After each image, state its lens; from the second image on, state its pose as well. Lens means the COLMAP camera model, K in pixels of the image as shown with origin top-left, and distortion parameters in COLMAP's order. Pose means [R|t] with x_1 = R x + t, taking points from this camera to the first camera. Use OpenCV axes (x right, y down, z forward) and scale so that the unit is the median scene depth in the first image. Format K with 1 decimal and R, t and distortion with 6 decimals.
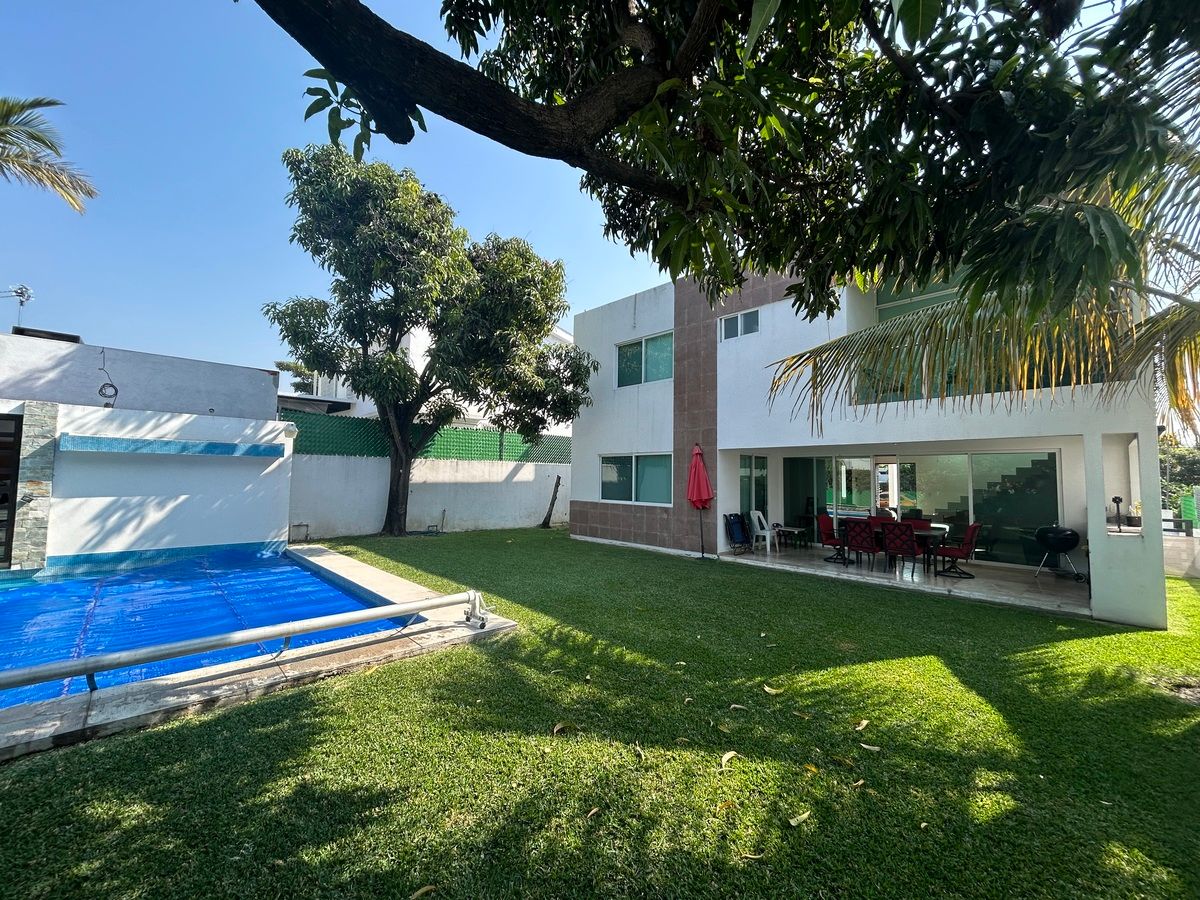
lens RADIAL K [[479.8, 0, 600.0], [0, 479.8, 450.0], [0, 0, 1]] dist [0.001592, 0.000145]
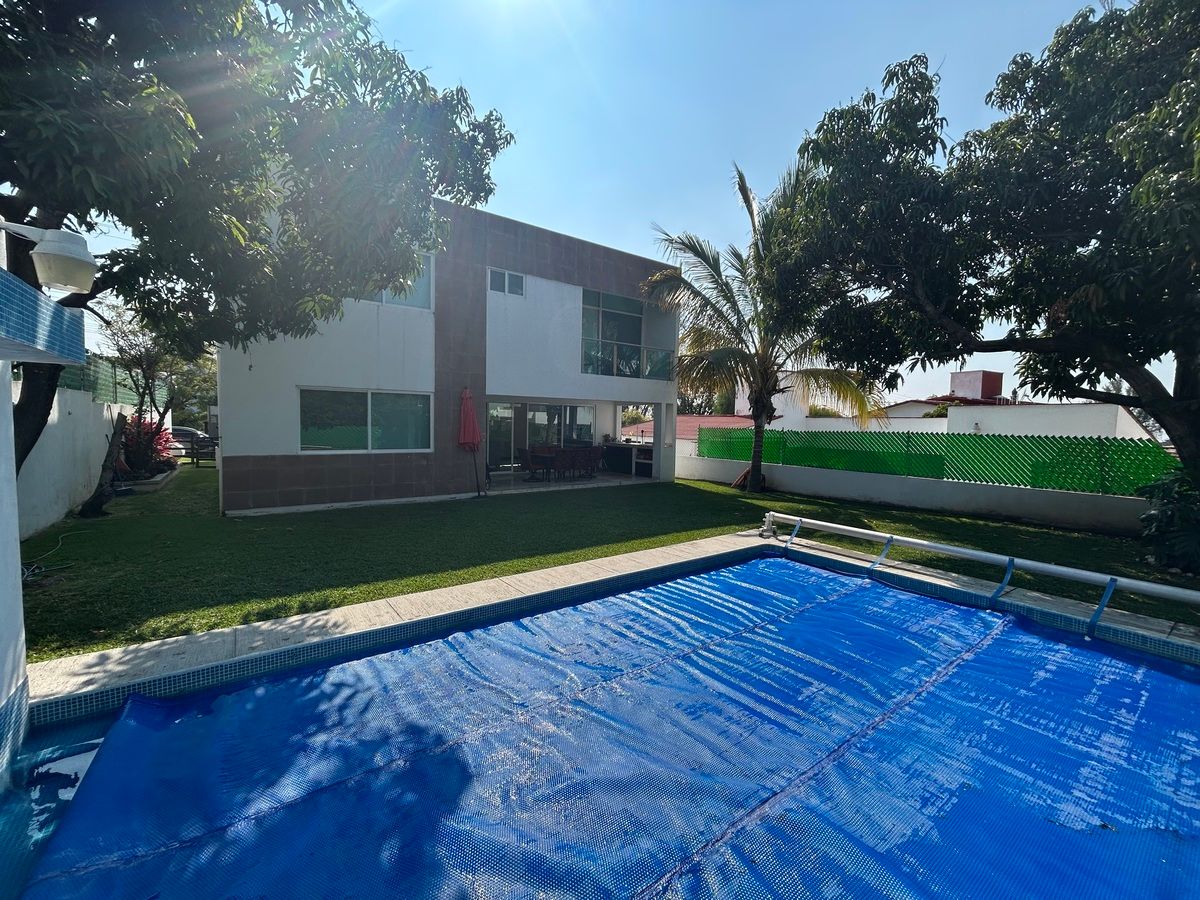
lens RADIAL K [[479.8, 0, 600.0], [0, 479.8, 450.0], [0, 0, 1]] dist [0.001592, 0.000145]
pose [[0.120675, -0.077209, 0.989685, -0.730358], [-0.088213, 0.992193, 0.088161, 0.004084], [-0.988765, -0.097942, 0.112922, 0.572950]]
